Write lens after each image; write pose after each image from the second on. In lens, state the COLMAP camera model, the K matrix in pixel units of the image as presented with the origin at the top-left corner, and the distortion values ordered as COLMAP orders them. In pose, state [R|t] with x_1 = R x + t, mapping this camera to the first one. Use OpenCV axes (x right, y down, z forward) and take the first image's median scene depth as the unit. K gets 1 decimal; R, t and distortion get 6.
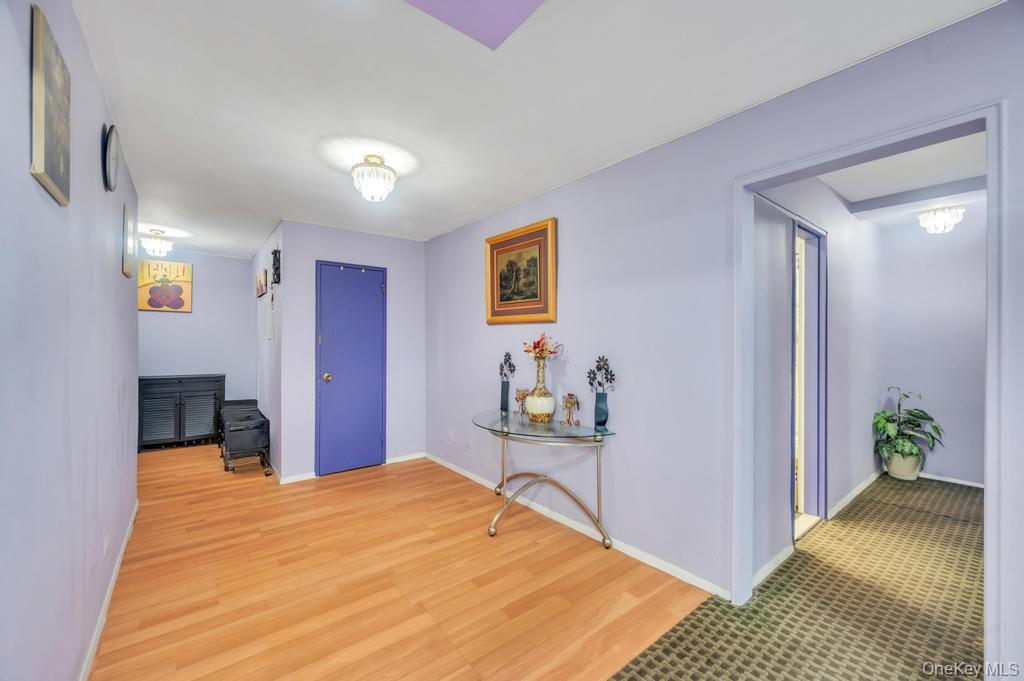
lens RADIAL K [[408.8, 0, 515.0], [0, 408.8, 341.8], [0, 0, 1]] dist [0.000083, -0.000033]
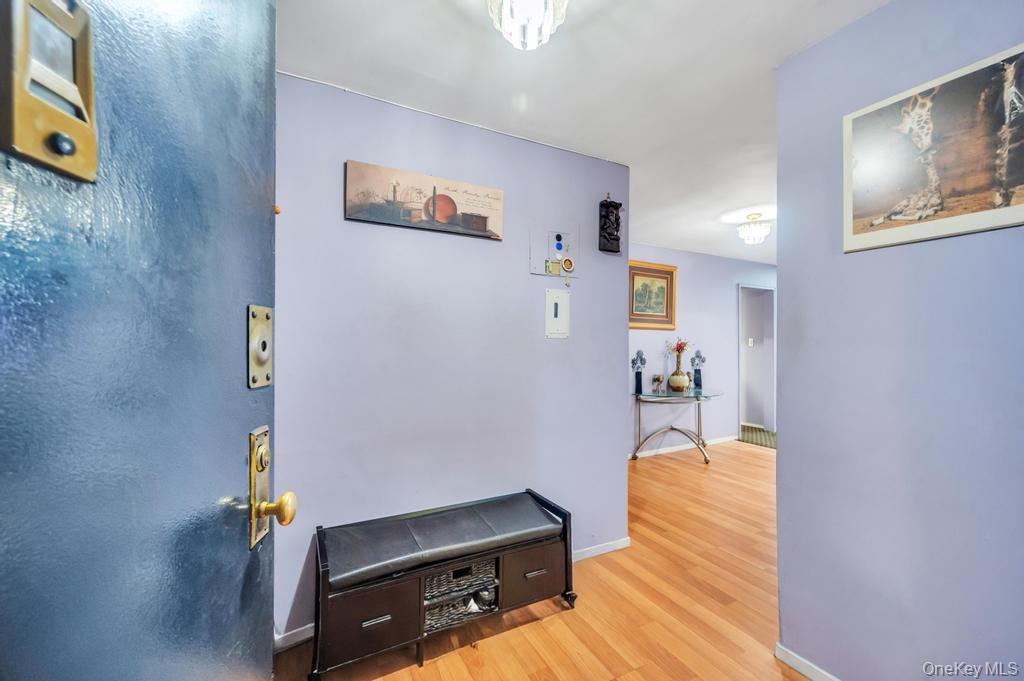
lens RADIAL K [[408.8, 0, 513.4], [0, 408.8, 338.9], [0, 0, 1]] dist [0.000083, -0.000033]
pose [[0.176170, 0.006035, 0.984341, -1.497262], [-0.005889, 0.999970, -0.005076, -0.001775], [-0.984342, -0.004902, 0.176200, 1.238243]]
